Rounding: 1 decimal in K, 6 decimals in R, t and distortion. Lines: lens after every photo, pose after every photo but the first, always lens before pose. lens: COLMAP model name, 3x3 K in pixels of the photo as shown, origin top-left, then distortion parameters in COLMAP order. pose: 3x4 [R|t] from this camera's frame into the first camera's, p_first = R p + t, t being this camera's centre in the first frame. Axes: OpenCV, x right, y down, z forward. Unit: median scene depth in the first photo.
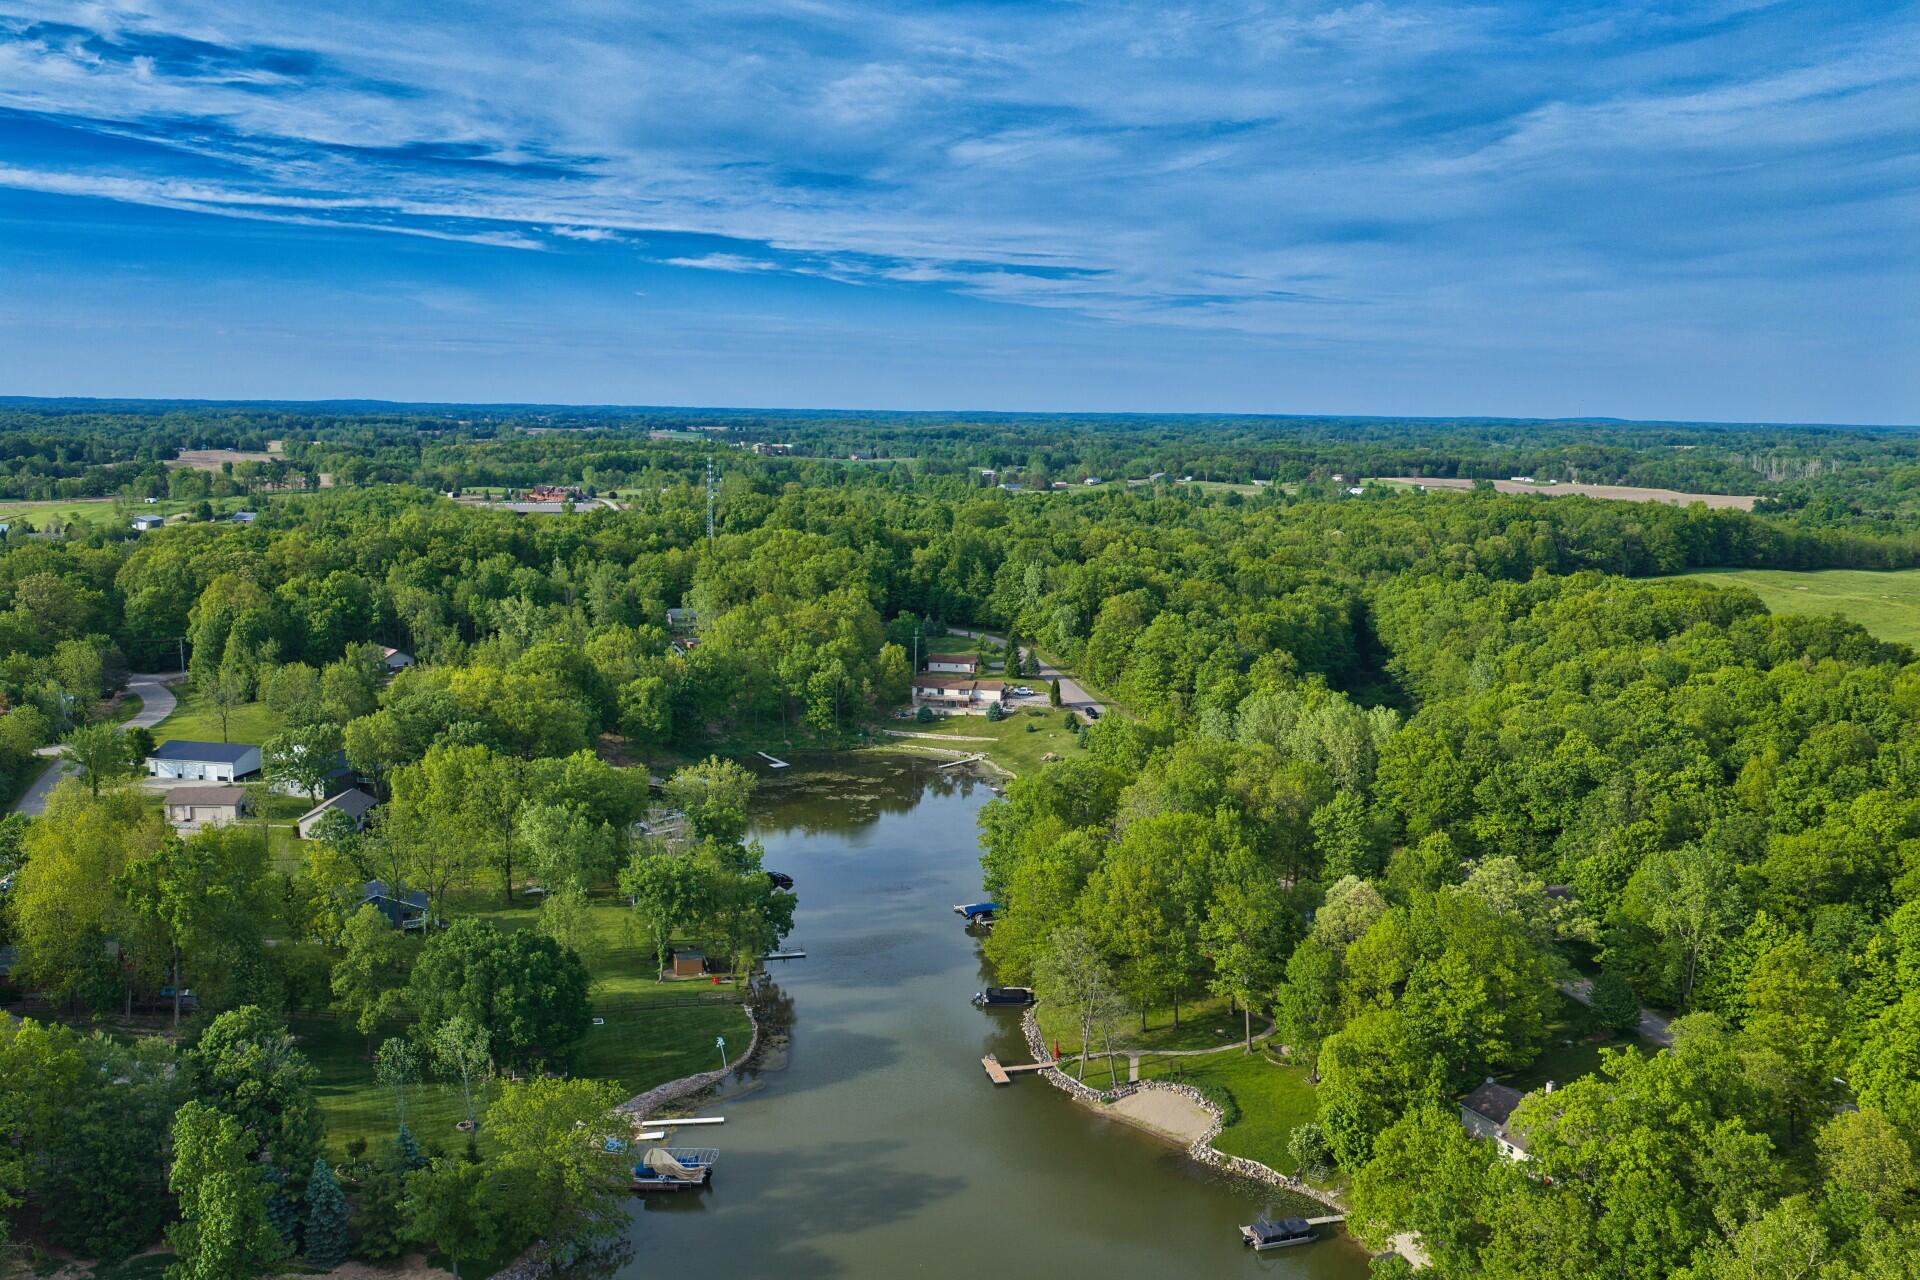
lens RADIAL K [[1562.7, 0, 950.9], [0, 1562.7, 632.5], [0, 0, 1]] dist [0.033418, -0.054031]
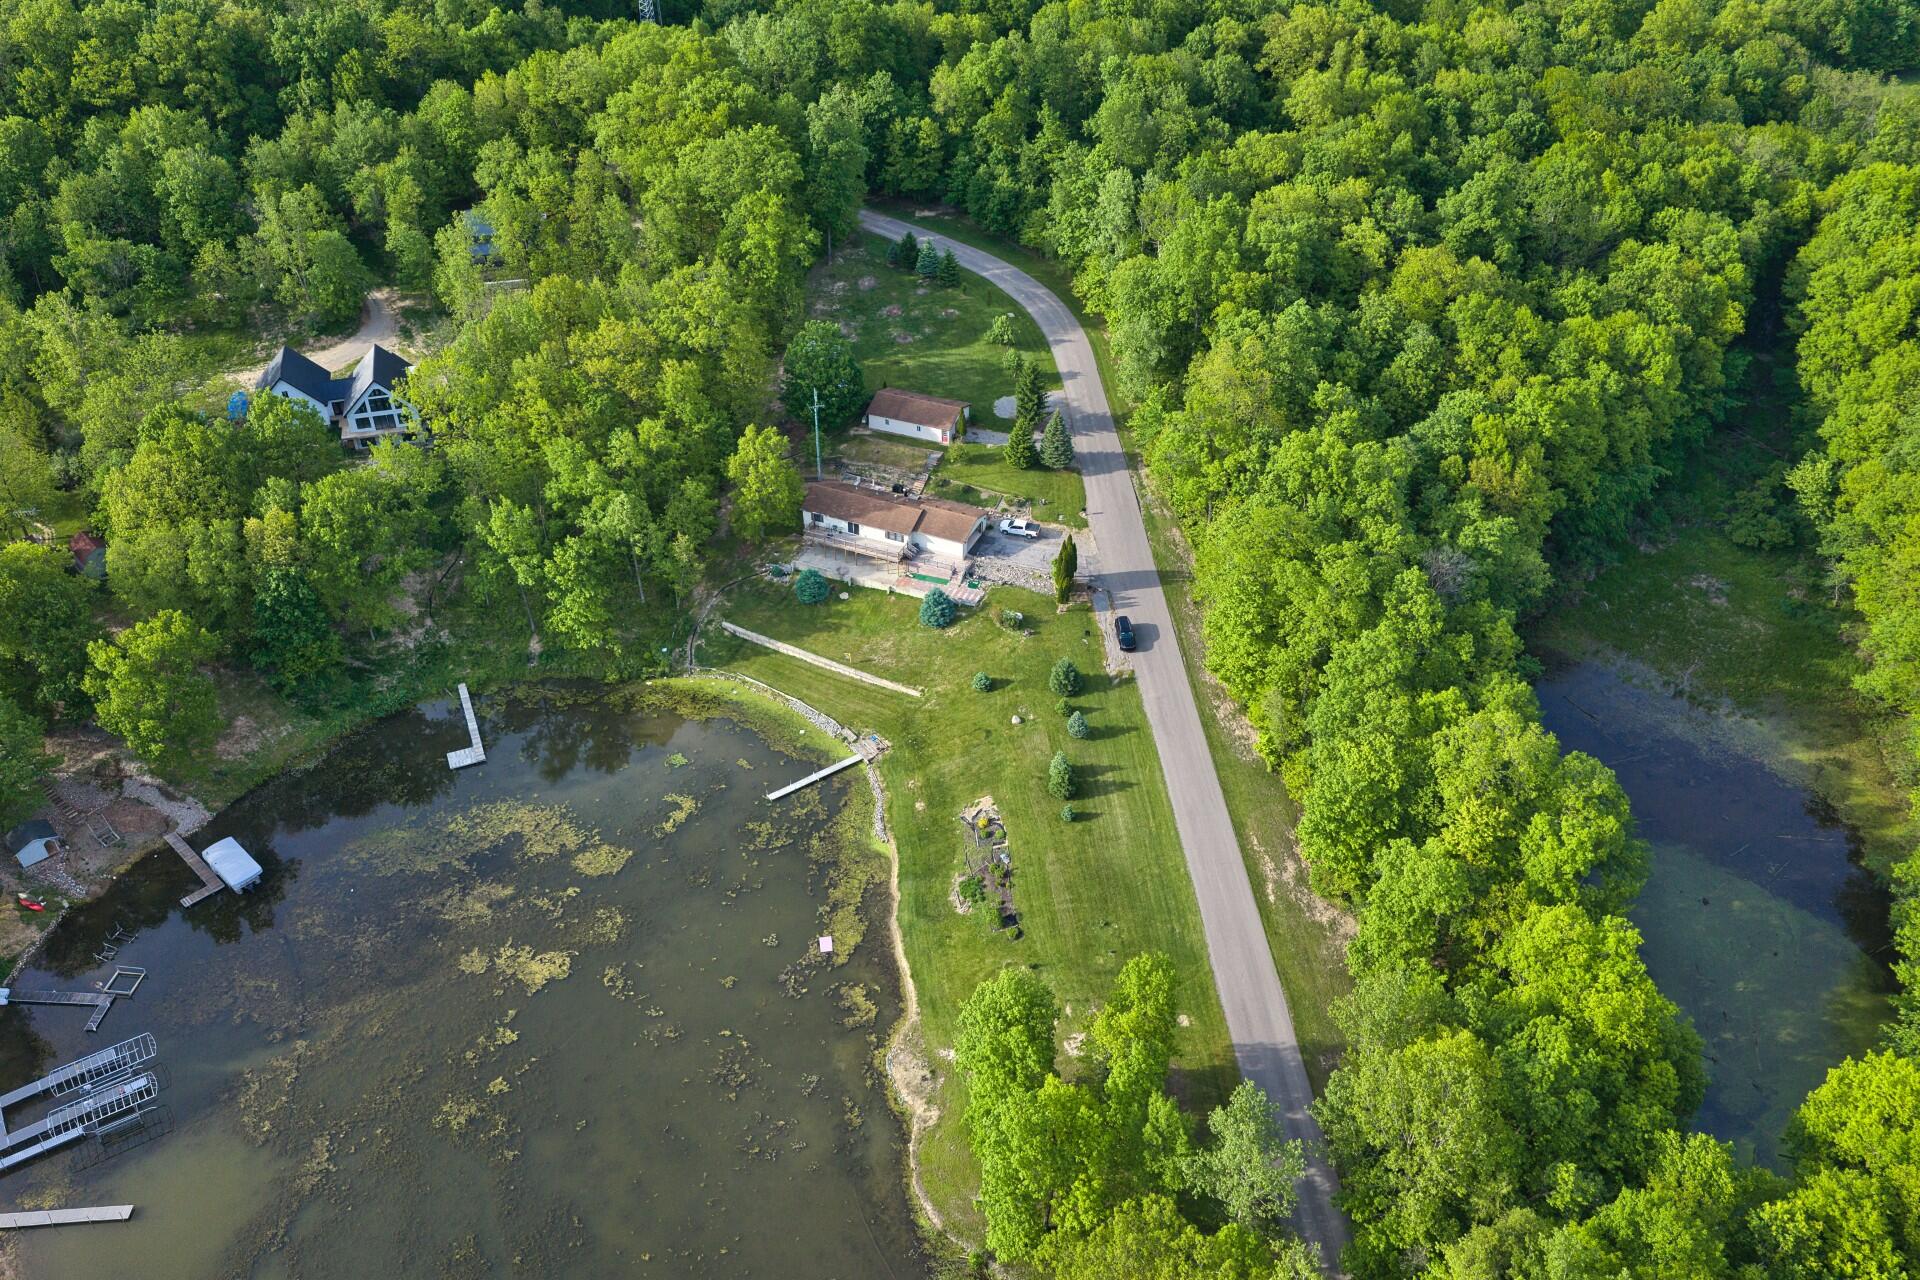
lens RADIAL K [[1562.7, 0, 971.5], [0, 1562.7, 646.7], [0, 0, 1]] dist [0.033418, -0.054031]
pose [[0.982410, 0.106218, -0.153583, 0.114254], [-0.016946, 0.869783, 0.493144, -0.181199], [0.185965, -0.481867, 0.856283, 0.541098]]
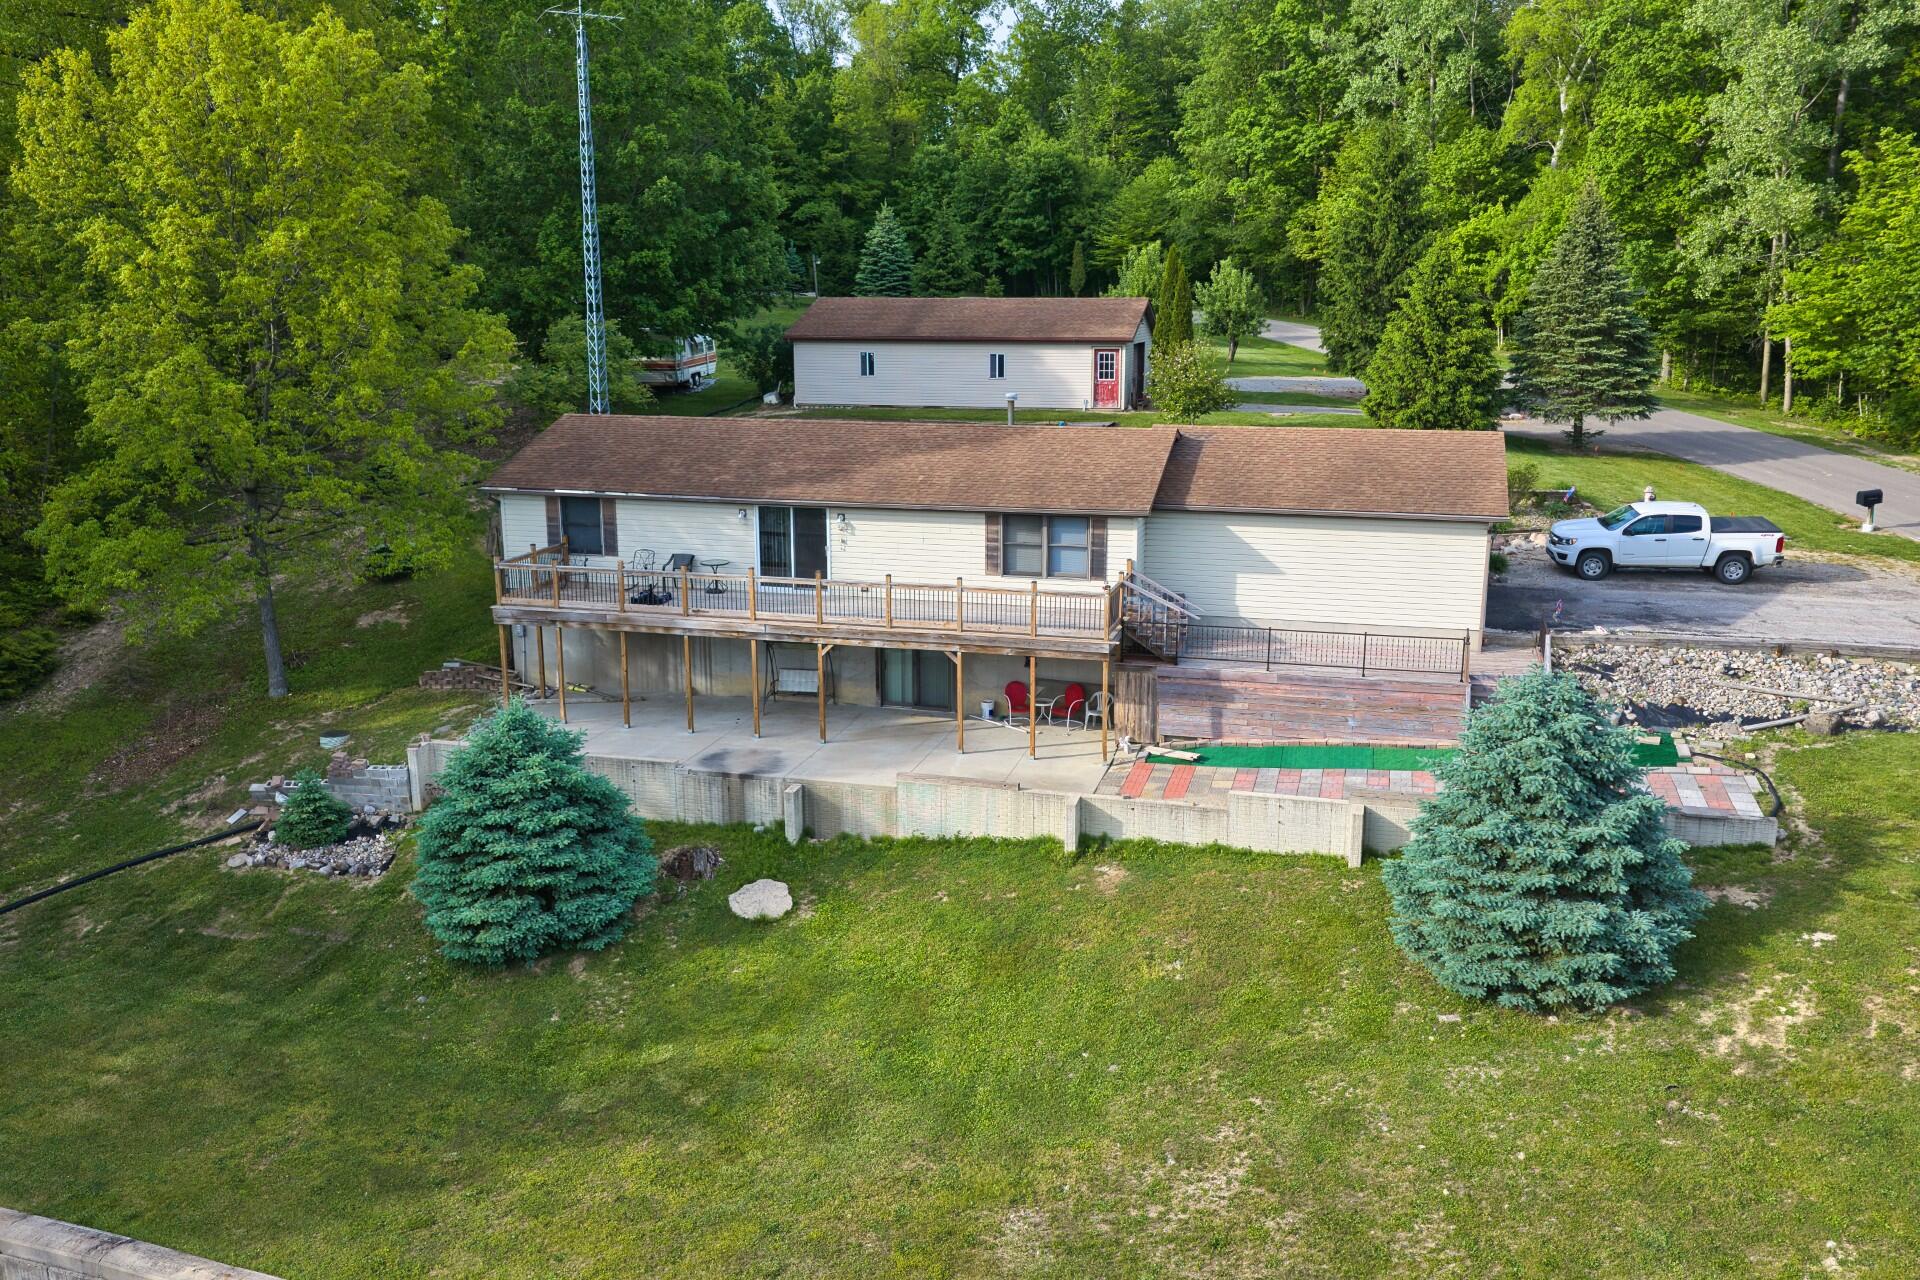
lens RADIAL K [[1562.7, 0, 967.6], [0, 1562.7, 640.7], [0, 0, 1]] dist [0.033418, -0.054031]
pose [[0.998988, 0.000555, -0.044976, 0.007679], [0.002981, 0.996908, 0.078517, 0.036019], [0.044880, -0.078572, 0.995898, 0.901369]]
